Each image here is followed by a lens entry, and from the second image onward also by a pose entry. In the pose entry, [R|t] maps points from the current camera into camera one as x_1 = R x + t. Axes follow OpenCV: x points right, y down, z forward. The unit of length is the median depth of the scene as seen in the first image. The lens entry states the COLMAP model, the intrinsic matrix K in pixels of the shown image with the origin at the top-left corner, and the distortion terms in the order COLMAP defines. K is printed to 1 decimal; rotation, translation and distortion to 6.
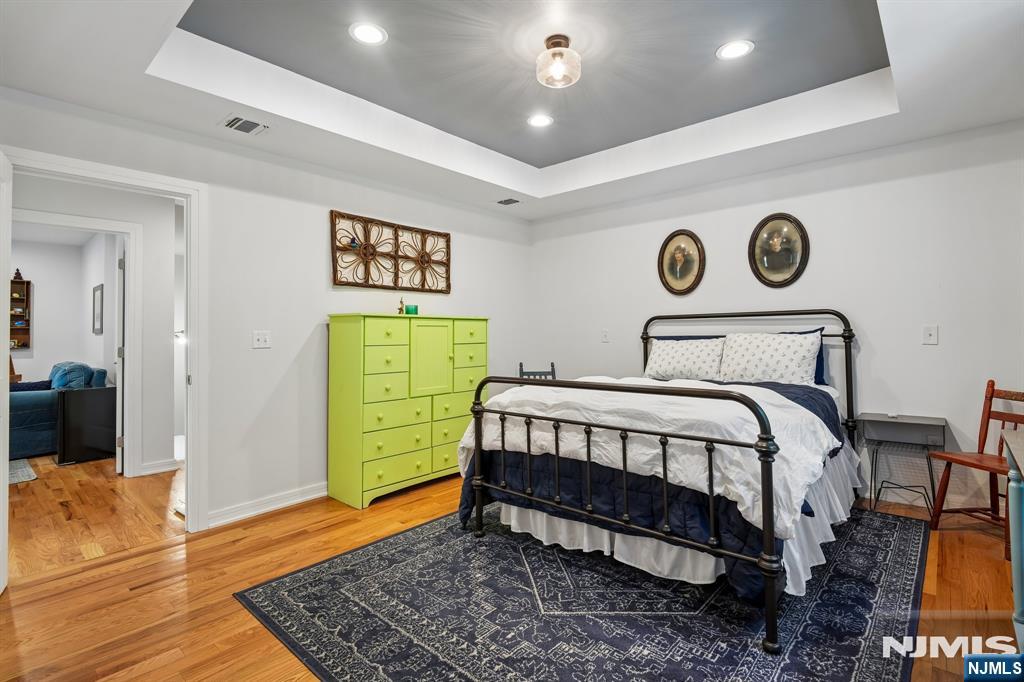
lens RADIAL K [[479.1, 0, 516.9], [0, 479.1, 337.0], [0, 0, 1]] dist [-0.007721, -0.000263]
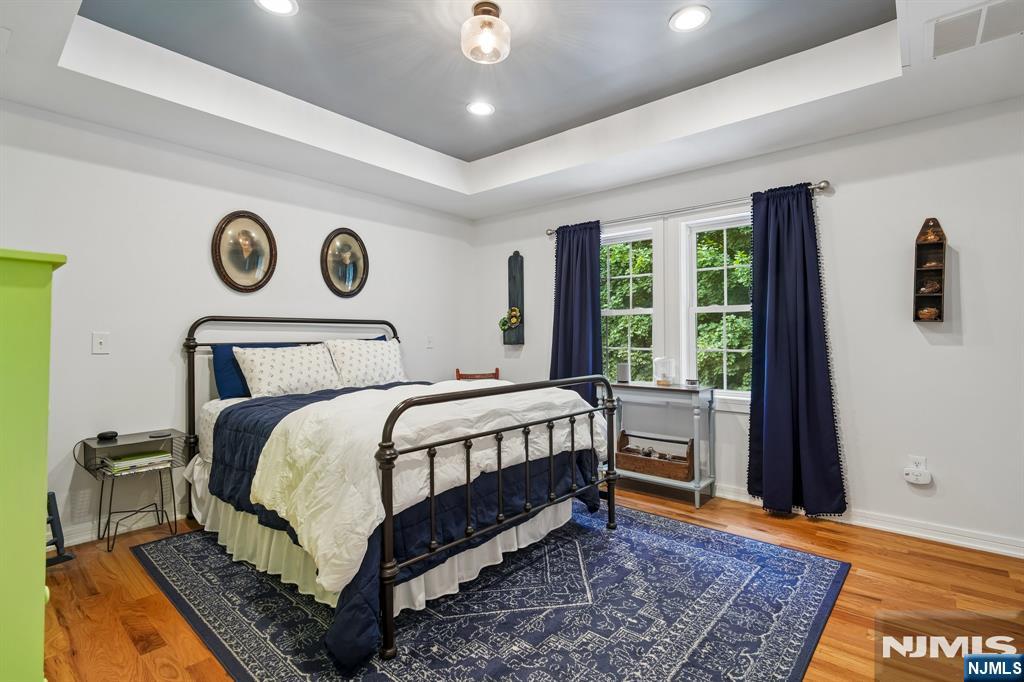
lens RADIAL K [[479.1, 0, 516.9], [0, 479.1, 337.0], [0, 0, 1]] dist [-0.007721, -0.000263]
pose [[-0.002236, 0.014795, 0.999888, -0.844484], [0.009914, 0.999842, -0.014772, 0.008328], [-0.999948, 0.009880, -0.002383, 0.979826]]
